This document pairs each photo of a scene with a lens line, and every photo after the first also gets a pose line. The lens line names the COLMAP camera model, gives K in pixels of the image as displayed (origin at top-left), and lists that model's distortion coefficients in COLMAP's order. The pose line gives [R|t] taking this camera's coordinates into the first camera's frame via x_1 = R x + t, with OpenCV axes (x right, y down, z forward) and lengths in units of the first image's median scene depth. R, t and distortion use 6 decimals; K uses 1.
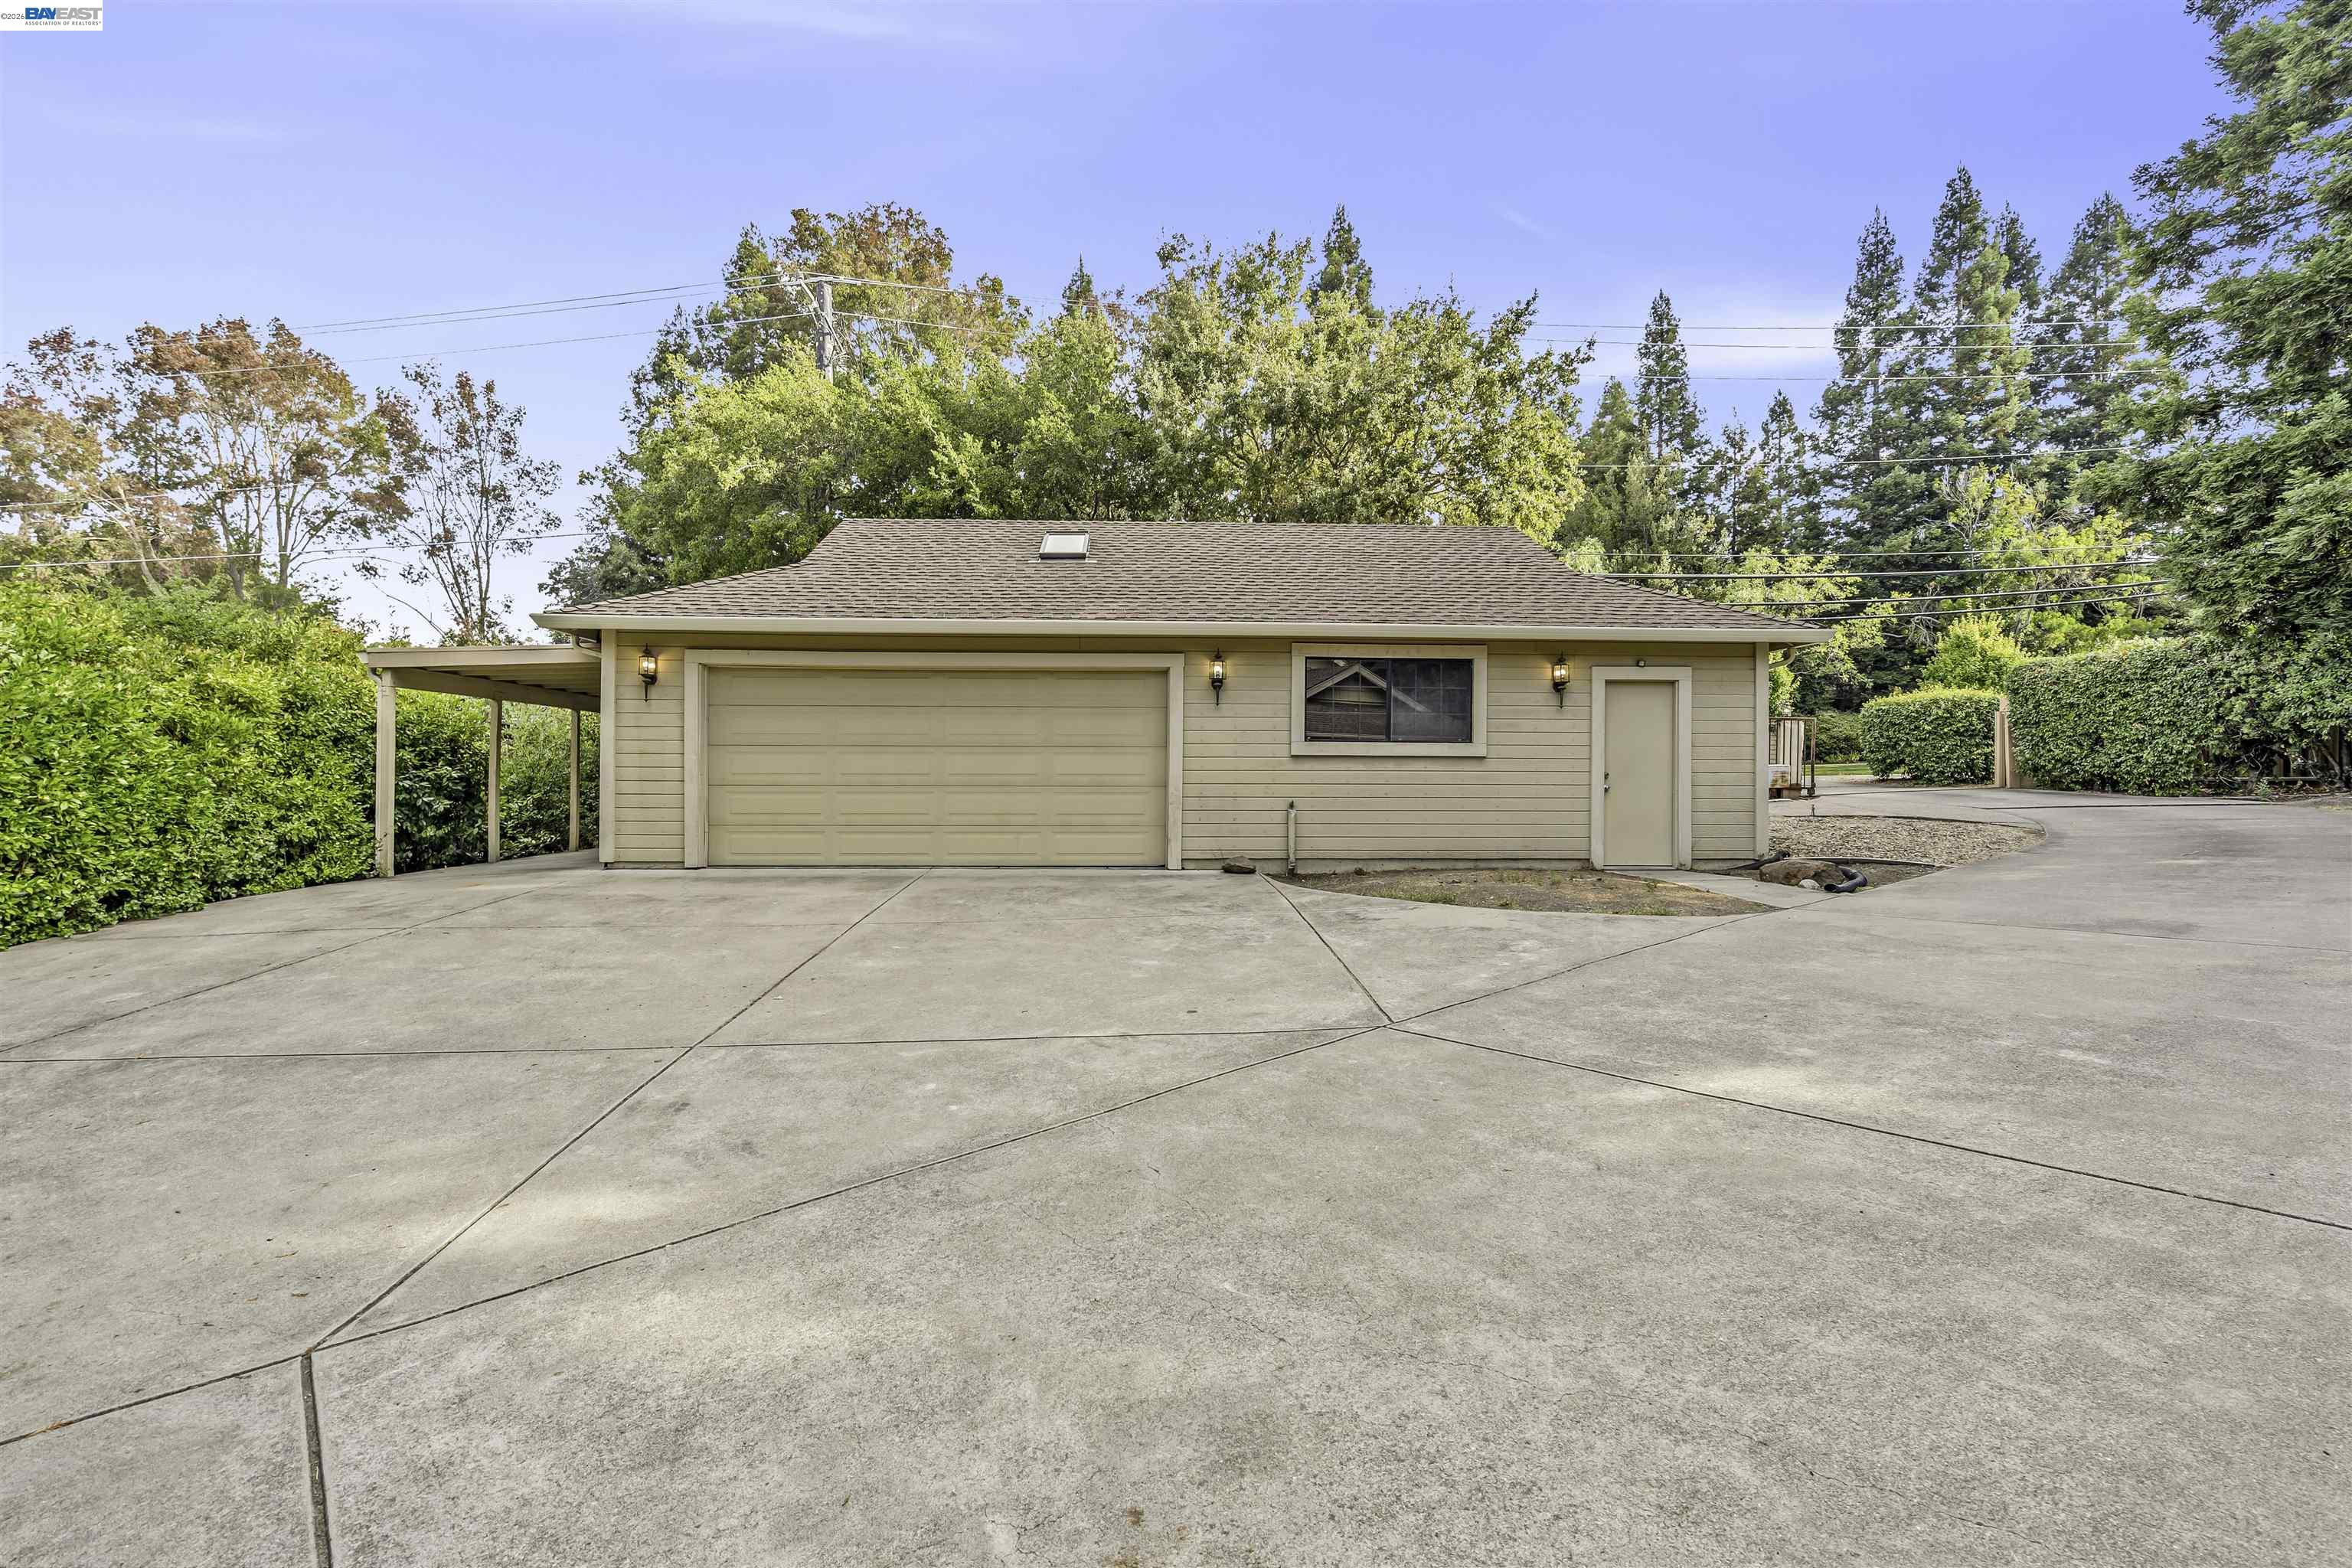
lens RADIAL K [[1075.8, 0, 1169.5], [0, 1075.8, 787.8], [0, 0, 1]] dist [0.000304, 0.000343]
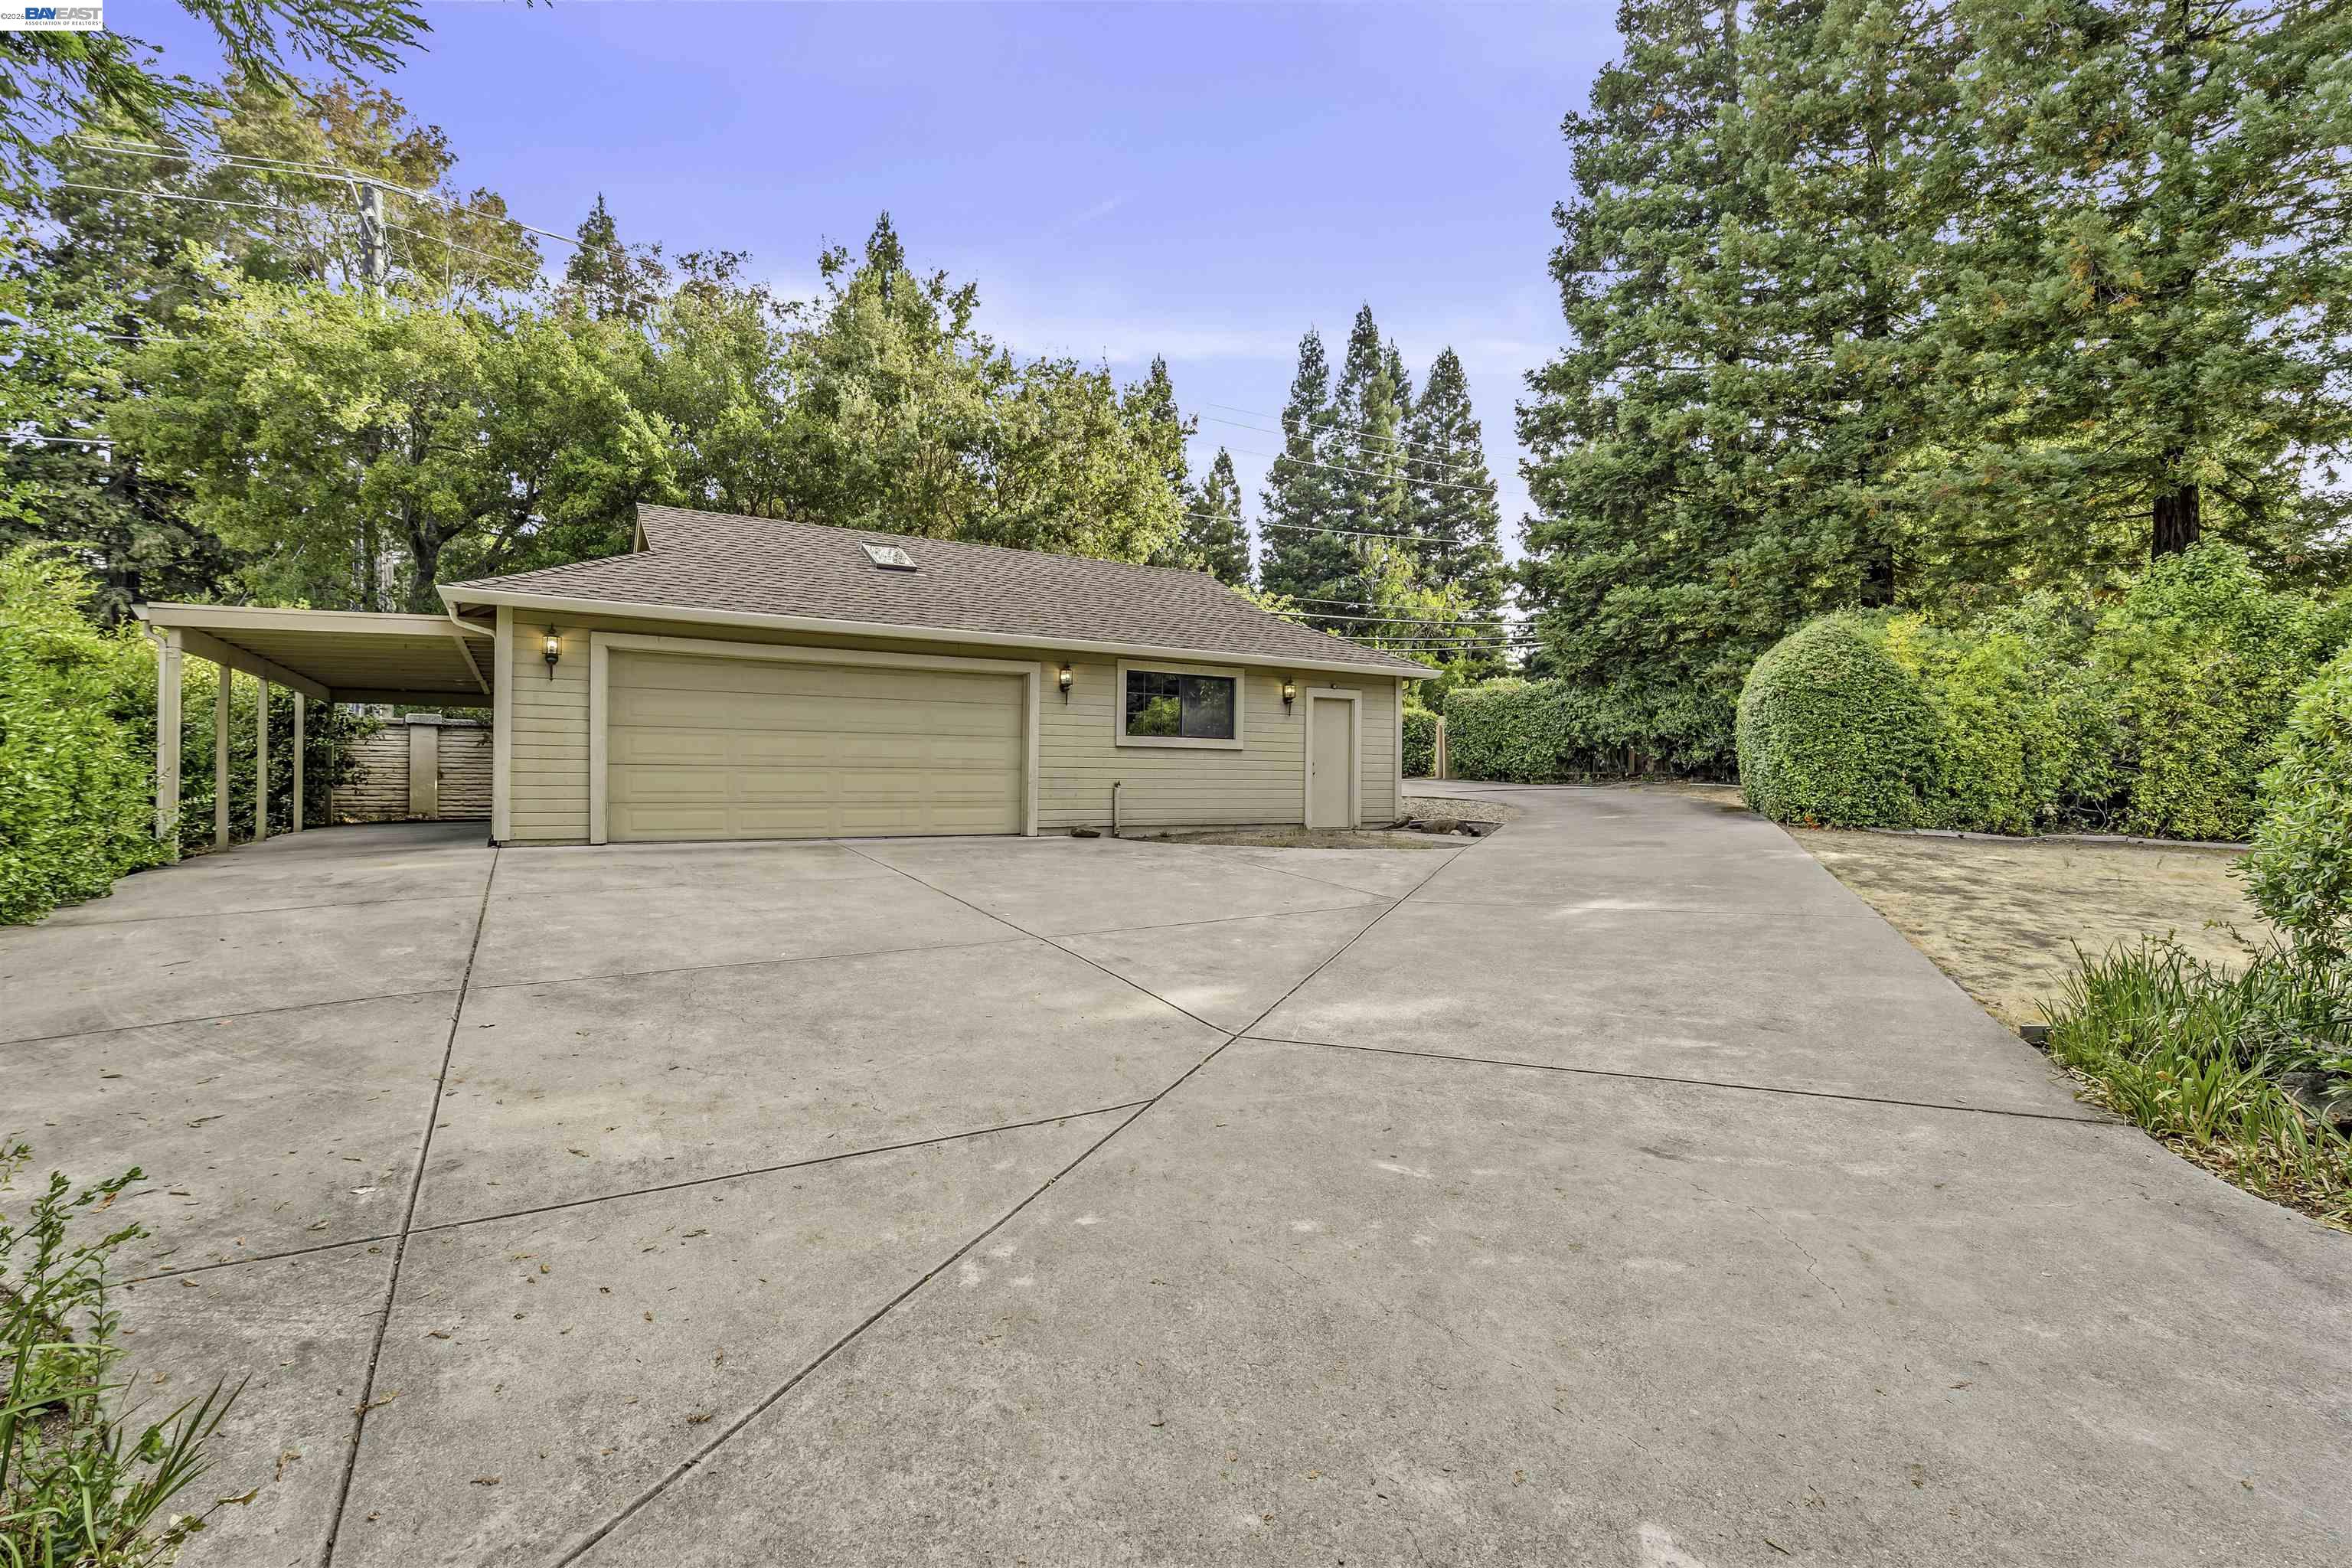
lens RADIAL K [[1078.1, 0, 1167.8], [0, 1078.1, 789.2], [0, 0, 1]] dist [-0.000598, 0.000061]
pose [[0.878982, -0.000024, 0.476854, -0.326841], [-0.002807, 0.999982, 0.005226, 0.010698], [-0.476846, -0.005932, 0.878967, -0.119755]]
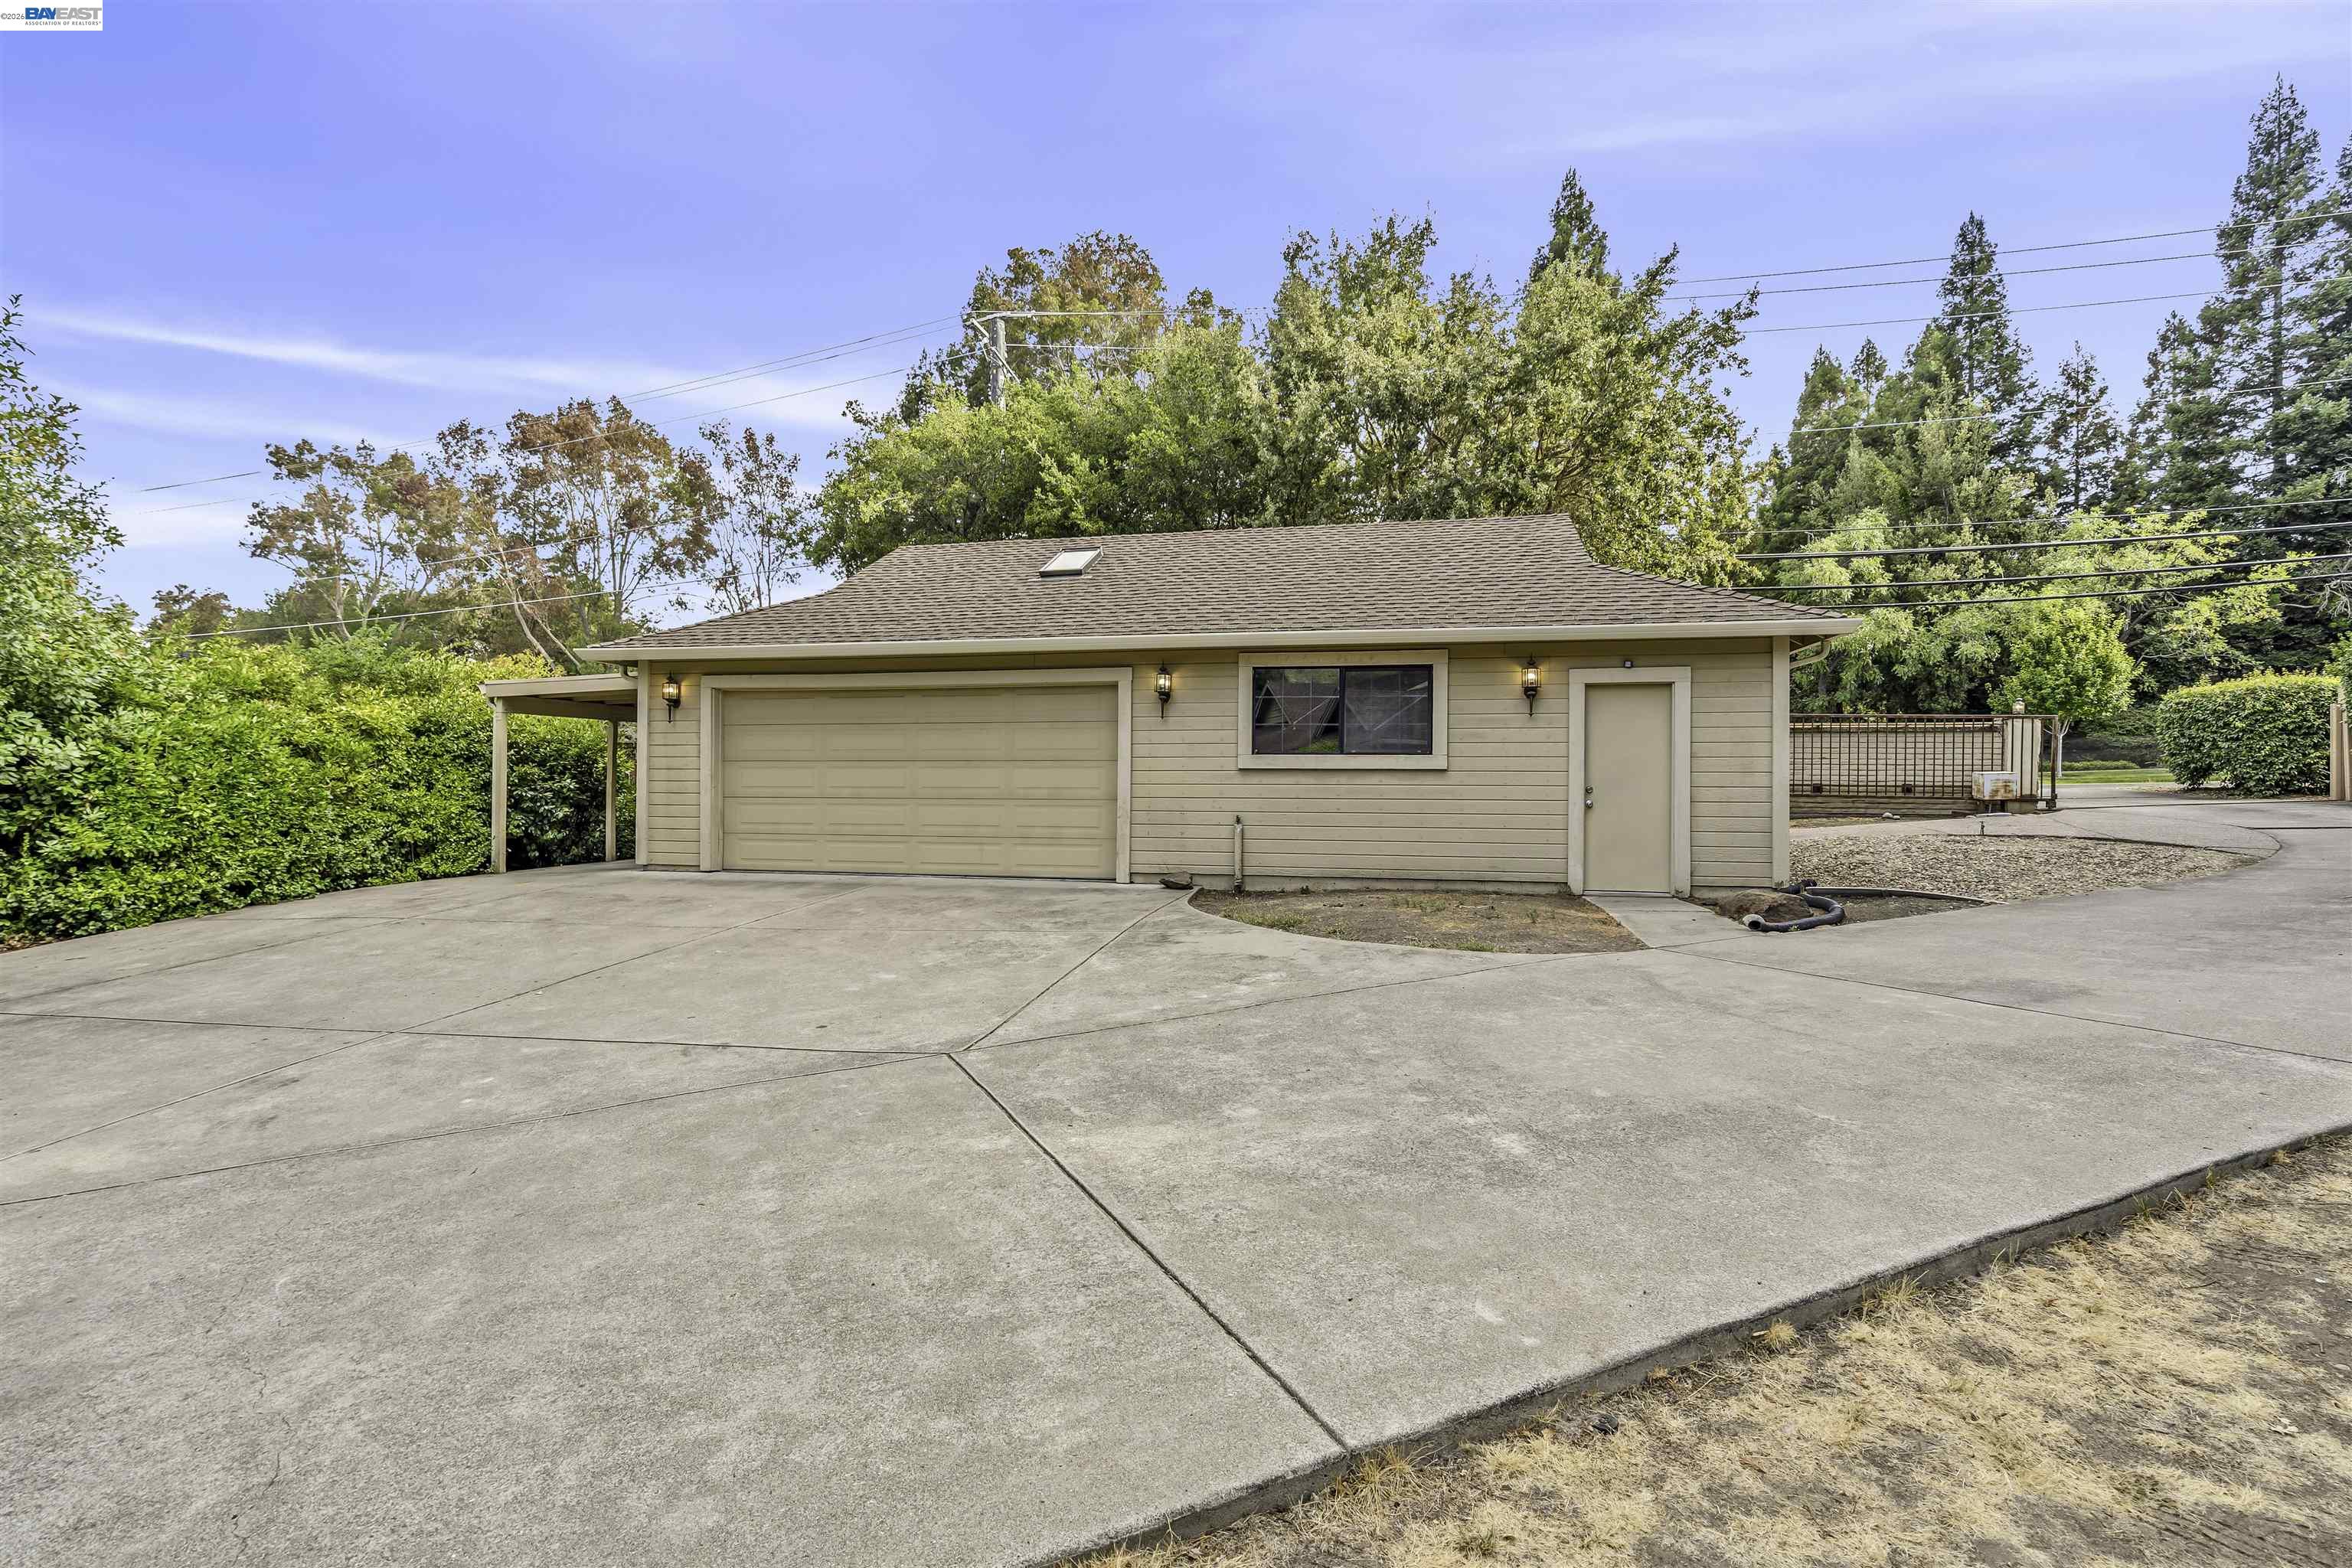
lens RADIAL K [[1078.1, 0, 1167.8], [0, 1078.1, 789.2], [0, 0, 1]] dist [-0.000598, 0.000061]
pose [[0.966084, 0.001988, -0.258221, 0.221084], [-0.002412, 0.999996, -0.001326, -0.007434], [0.258217, 0.001904, 0.966085, 0.030147]]
